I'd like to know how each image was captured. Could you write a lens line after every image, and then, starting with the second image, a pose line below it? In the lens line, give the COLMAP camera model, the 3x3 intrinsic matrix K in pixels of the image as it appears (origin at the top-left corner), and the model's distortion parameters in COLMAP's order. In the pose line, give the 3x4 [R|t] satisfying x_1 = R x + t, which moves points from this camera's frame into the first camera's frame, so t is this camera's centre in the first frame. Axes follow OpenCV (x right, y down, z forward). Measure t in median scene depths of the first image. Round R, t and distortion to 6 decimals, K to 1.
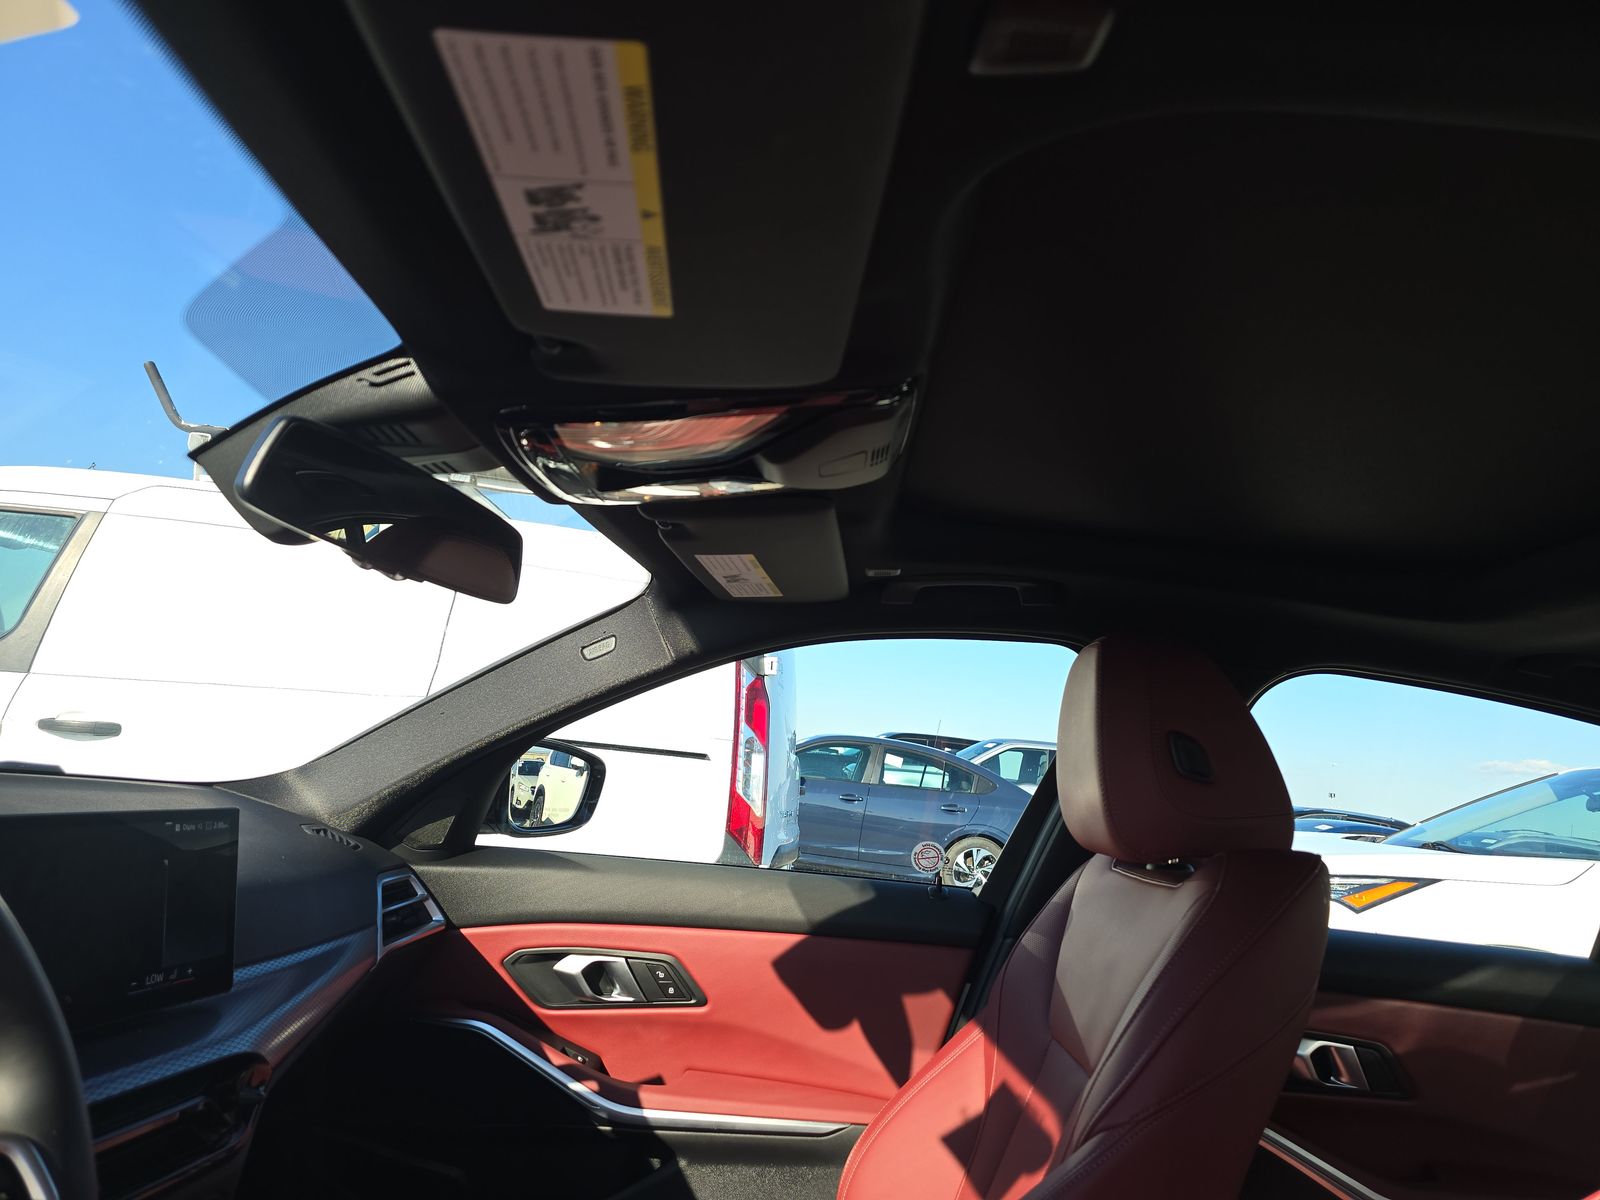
lens RADIAL K [[1079.0, 0, 814.3], [0, 1079.0, 605.6], [0, 0, 1]] dist [0.049020, -0.038292]
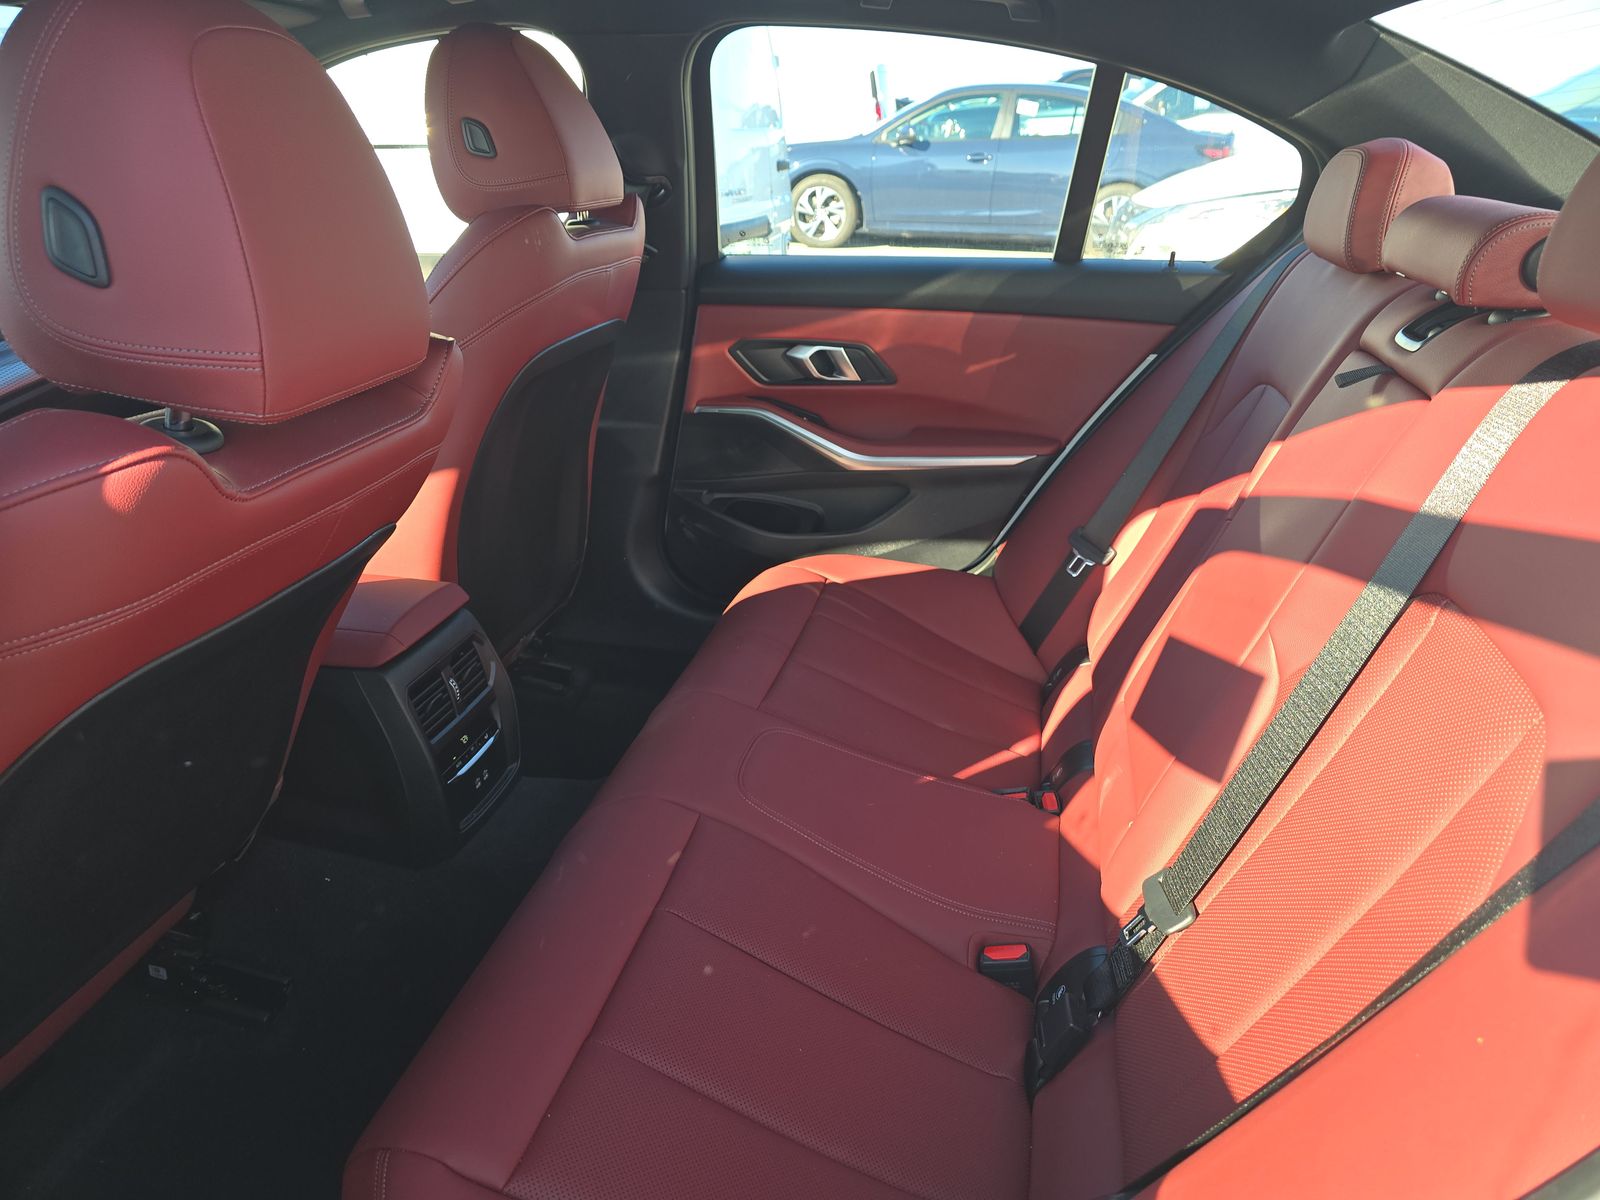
lens RADIAL K [[1079.0, 0, 796.7], [0, 1079.0, 605.2], [0, 0, 1]] dist [0.049020, -0.038292]
pose [[0.973752, -0.024865, -0.226249, 0.706731], [0.140698, 0.847113, 0.512448, -0.001197], [0.178917, -0.530830, 0.828377, -0.220463]]
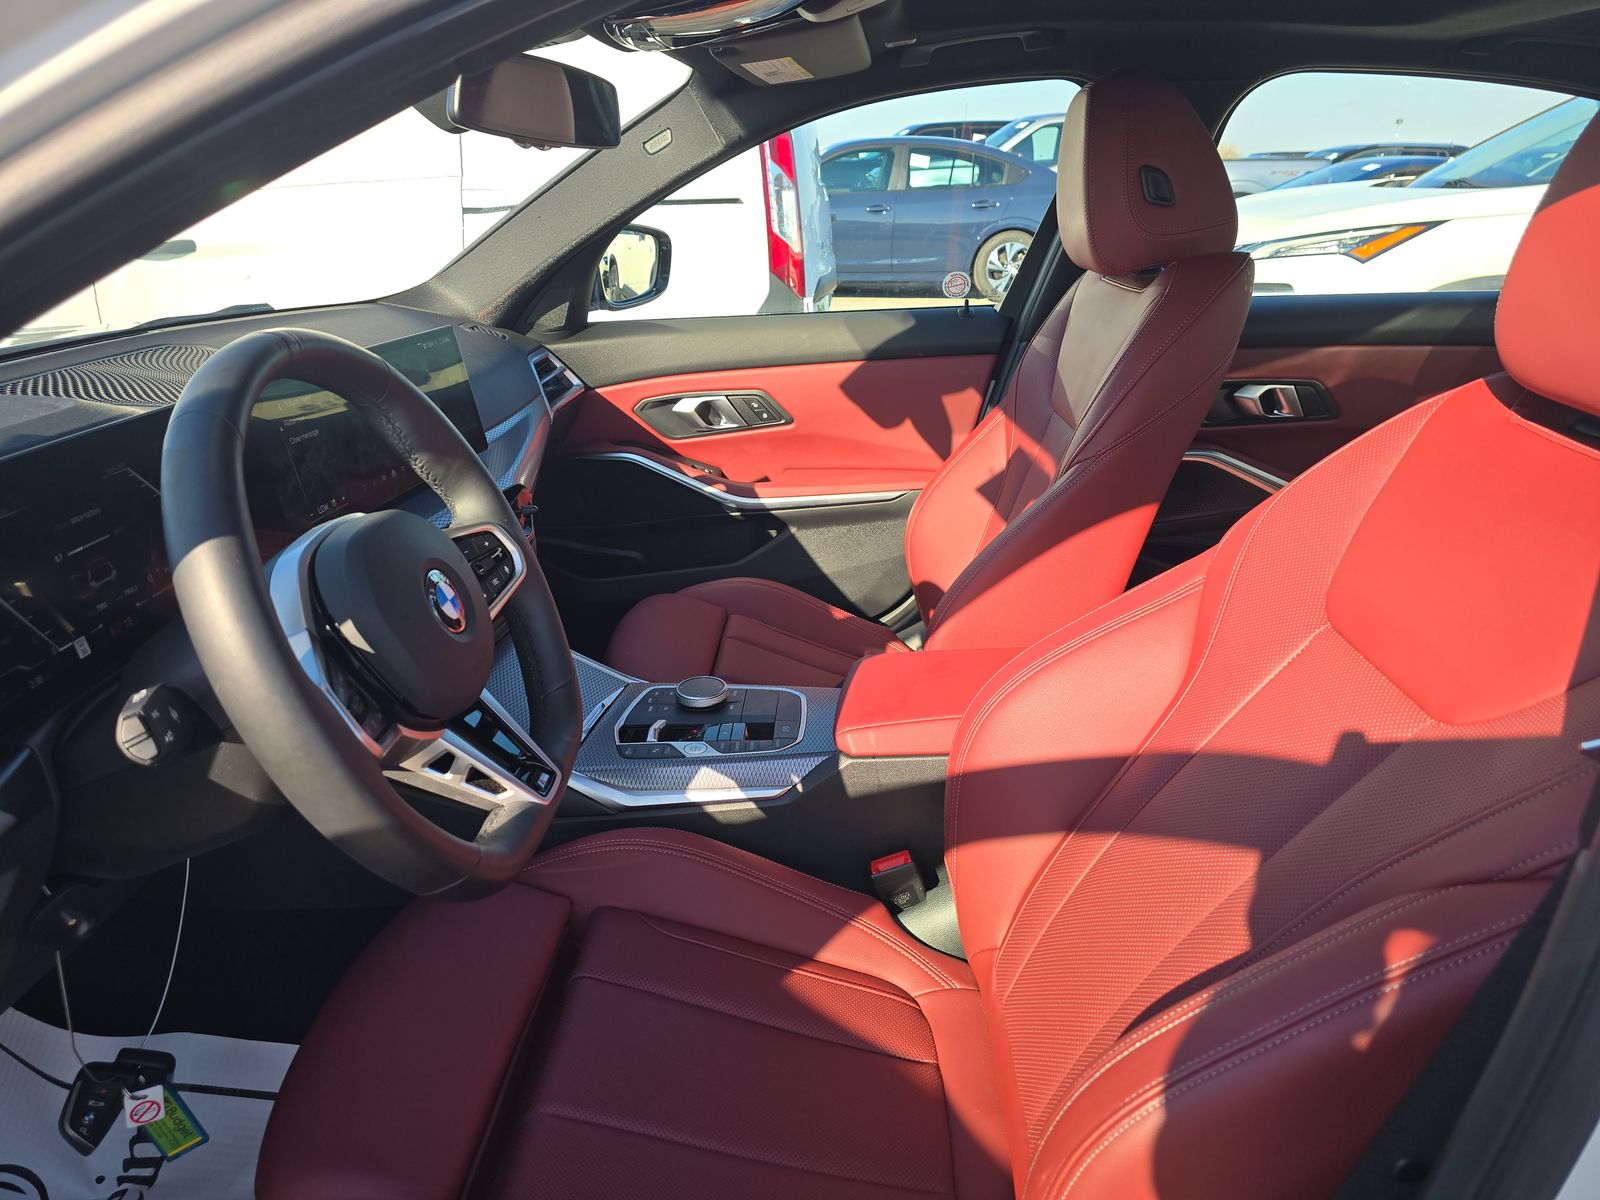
lens RADIAL K [[1079.0, 0, 804.6], [0, 1079.0, 614.1], [0, 0, 1]] dist [0.049020, -0.038292]
pose [[0.990967, -0.112596, -0.072840, -0.016494], [0.133986, 0.853955, 0.502802, -0.090142], [0.005589, -0.508019, 0.861327, -0.244830]]
